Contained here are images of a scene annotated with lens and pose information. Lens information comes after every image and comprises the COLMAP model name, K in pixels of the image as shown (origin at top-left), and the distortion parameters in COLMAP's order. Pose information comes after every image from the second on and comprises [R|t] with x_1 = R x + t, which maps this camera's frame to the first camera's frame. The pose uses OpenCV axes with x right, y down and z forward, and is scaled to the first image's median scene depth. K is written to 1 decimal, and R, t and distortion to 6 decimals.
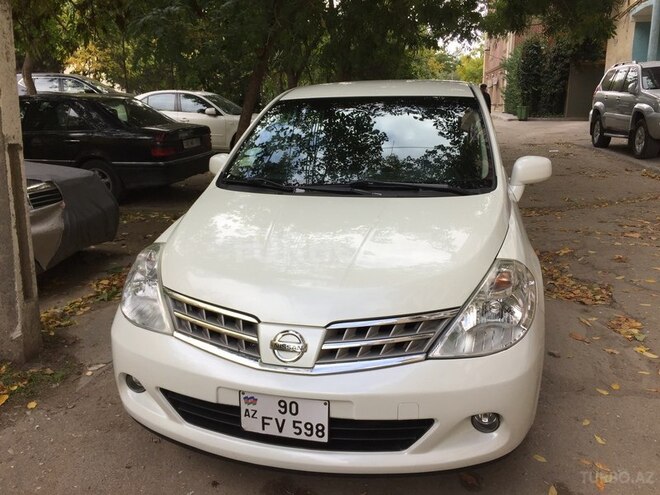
lens RADIAL K [[569.9, 0, 332.1], [0, 569.9, 246.7], [0, 0, 1]] dist [0.078449, -0.109585]
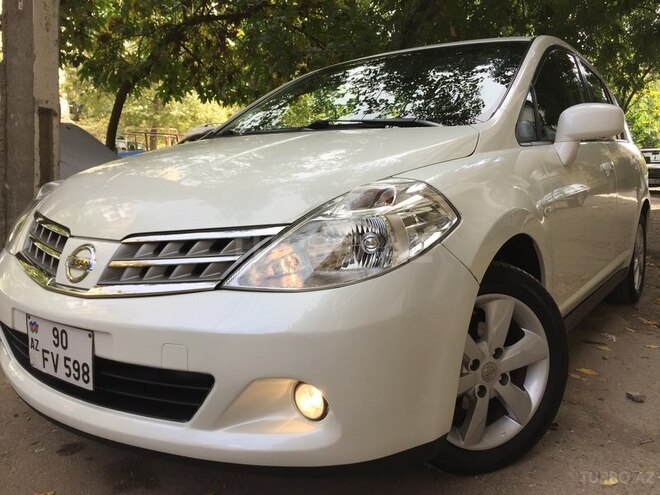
lens RADIAL K [[569.9, 0, 333.6], [0, 569.9, 238.1], [0, 0, 1]] dist [0.078449, -0.109585]
pose [[0.924121, 0.045181, -0.379419, 0.542821], [-0.094684, 0.989092, -0.112833, 0.198303], [0.370183, 0.140196, 0.918319, 0.402121]]
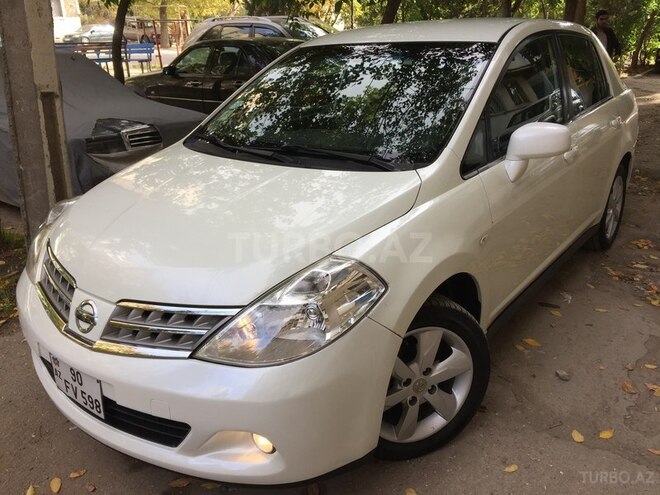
lens RADIAL K [[569.9, 0, 335.2], [0, 569.9, 238.5], [0, 0, 1]] dist [0.078449, -0.109585]
pose [[0.910606, 0.122210, -0.394794, 0.688380], [-0.086840, 0.990532, 0.106326, -0.100043], [0.404050, -0.062537, 0.912597, 0.280973]]
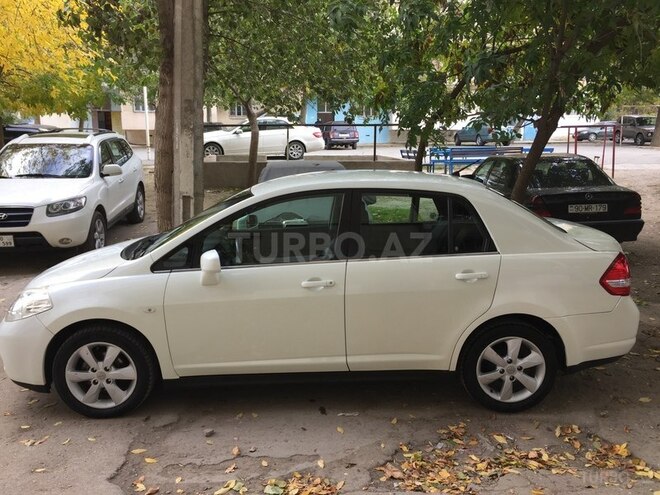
lens RADIAL K [[569.9, 0, 327.6], [0, 569.9, 244.6], [0, 0, 1]] dist [0.078449, -0.109585]
pose [[0.246328, 0.182666, -0.951817, 2.475747], [-0.236184, 0.963785, 0.123839, -0.602032], [0.939968, 0.194299, 0.280550, 1.458357]]
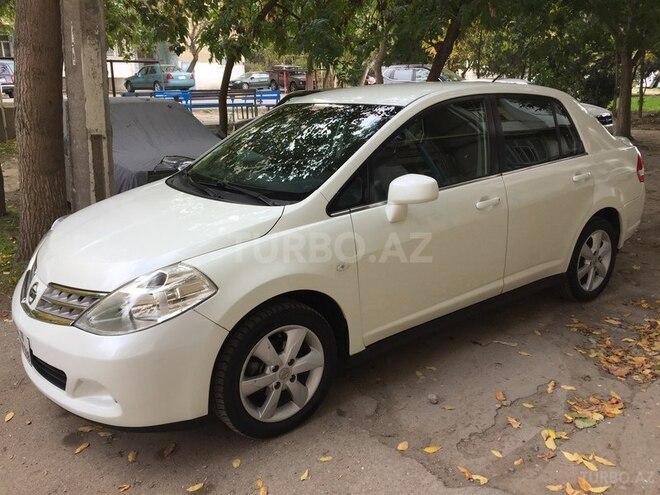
lens RADIAL K [[569.9, 0, 328.7], [0, 569.9, 242.1], [0, 0, 1]] dist [0.078449, -0.109585]
pose [[0.777408, 0.160597, -0.608149, 1.329373], [-0.149686, 0.986315, 0.069114, -0.153257], [0.610926, 0.037302, 0.790808, 0.325487]]
